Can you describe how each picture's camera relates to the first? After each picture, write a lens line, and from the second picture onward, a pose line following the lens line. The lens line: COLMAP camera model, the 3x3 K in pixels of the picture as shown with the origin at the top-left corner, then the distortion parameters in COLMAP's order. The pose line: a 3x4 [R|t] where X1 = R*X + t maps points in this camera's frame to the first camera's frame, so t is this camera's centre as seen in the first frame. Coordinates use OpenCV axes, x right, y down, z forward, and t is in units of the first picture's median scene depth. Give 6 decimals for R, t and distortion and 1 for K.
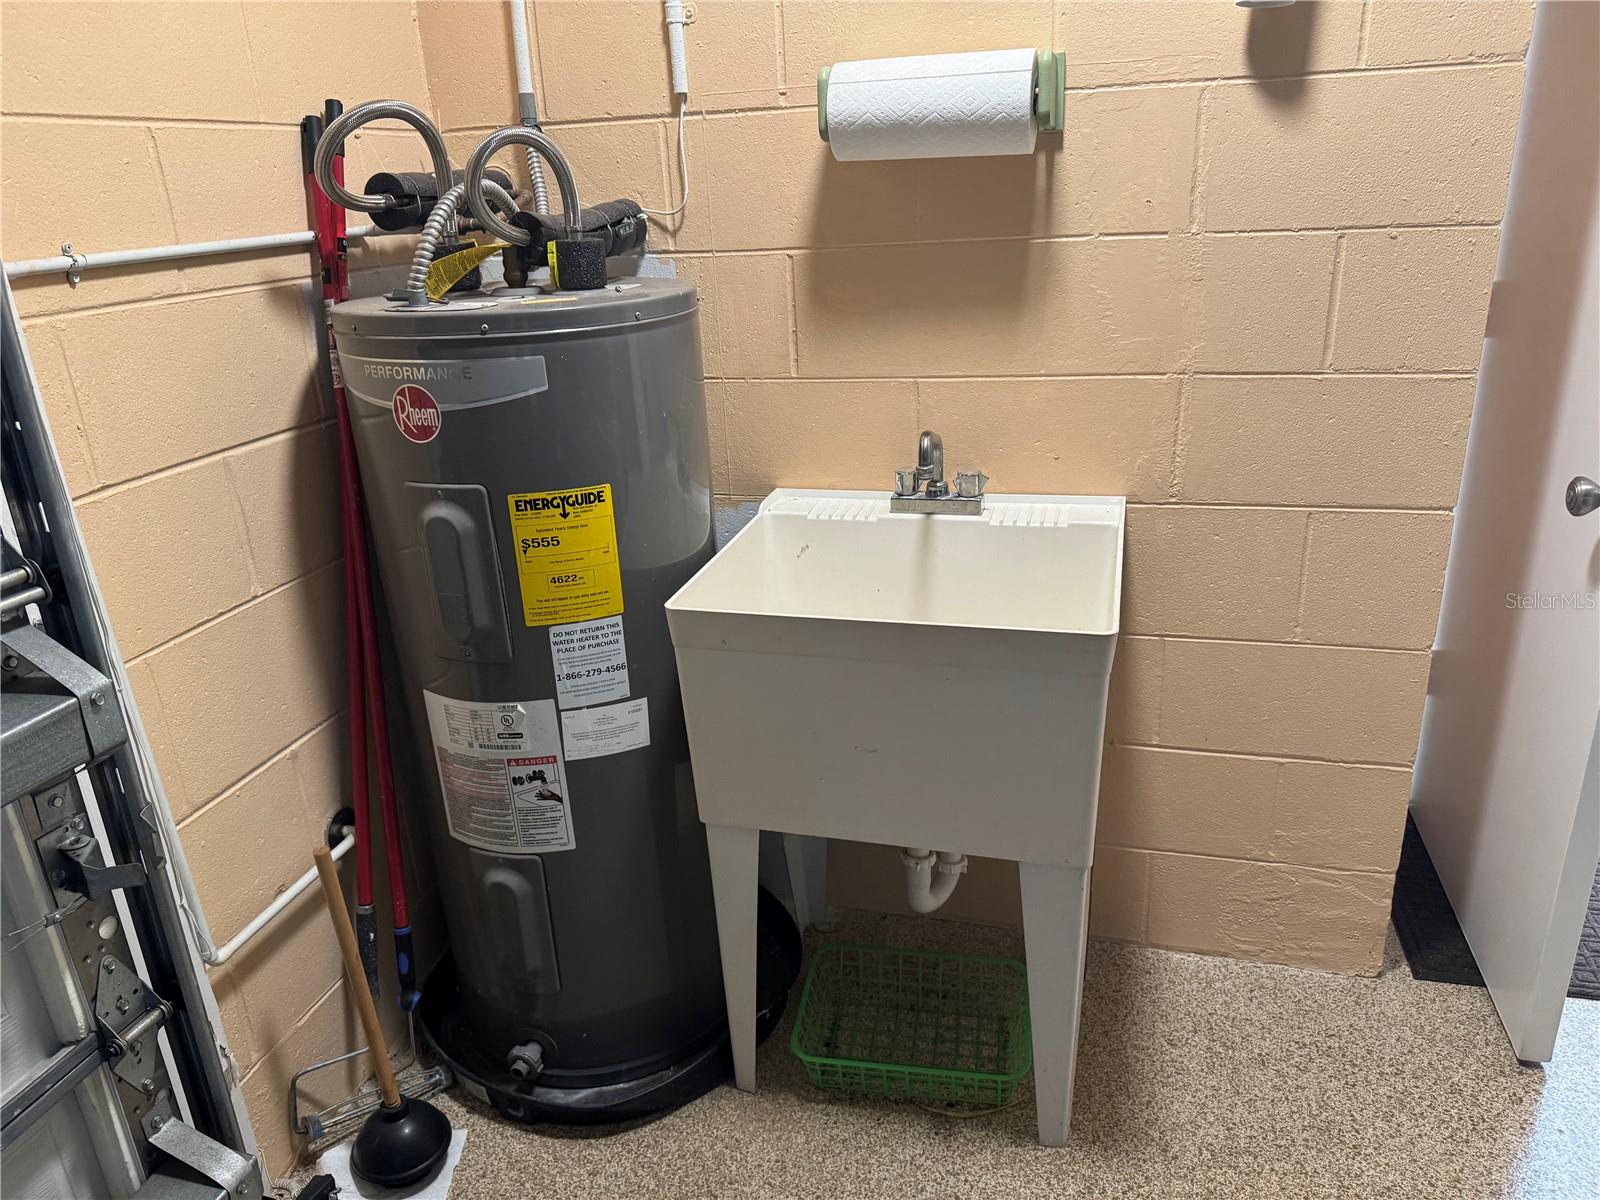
lens RADIAL K [[1138.3, 0, 800.0], [0, 1138.3, 600.0], [0, 0, 1]] dist [-0.000826, -0.006532]
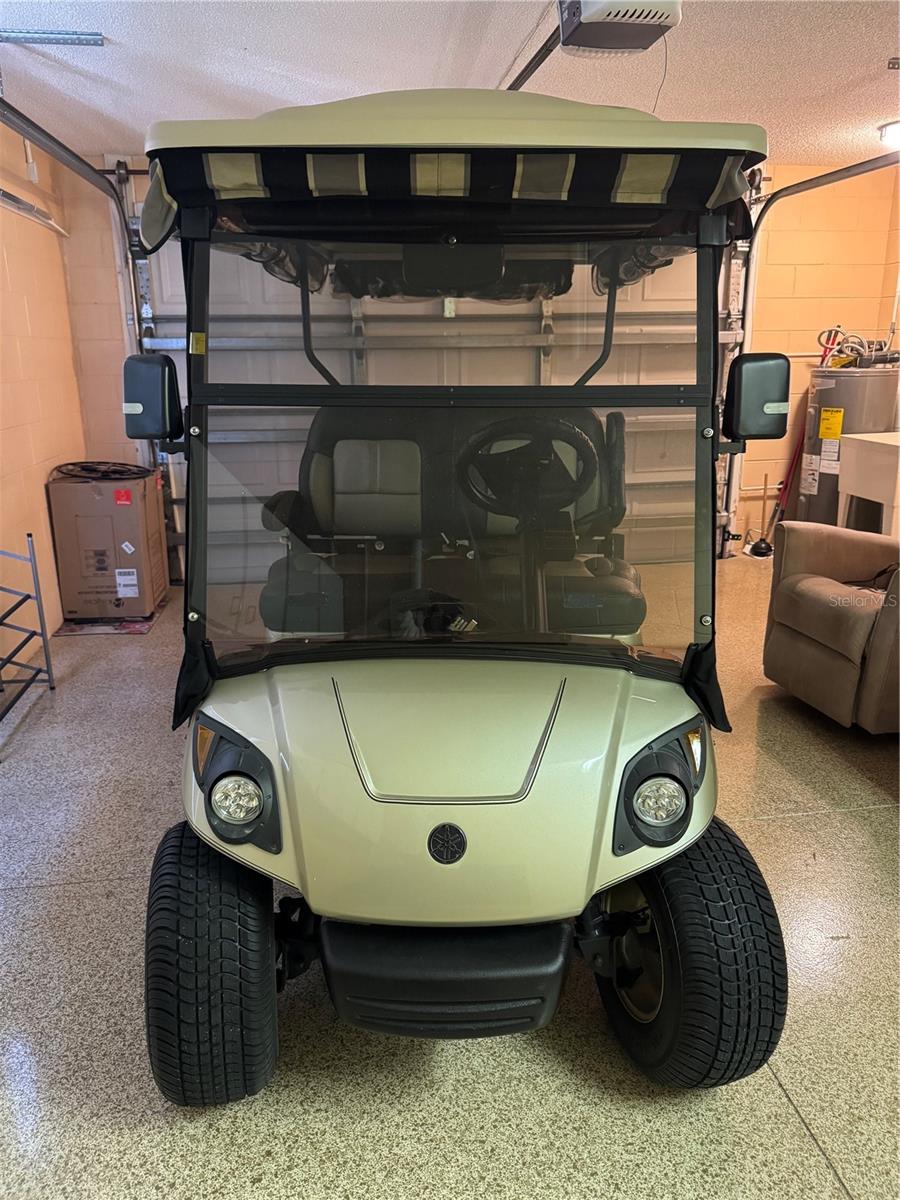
lens RADIAL K [[853.8, 0, 450.0], [0, 853.8, 600.0], [0, 0, 1]] dist [-0.000826, -0.006532]
pose [[0.357290, 0.300132, -0.884457, 2.368124], [-0.336761, 0.924663, 0.177736, 0.496114], [0.871170, 0.234347, 0.431445, -1.569909]]
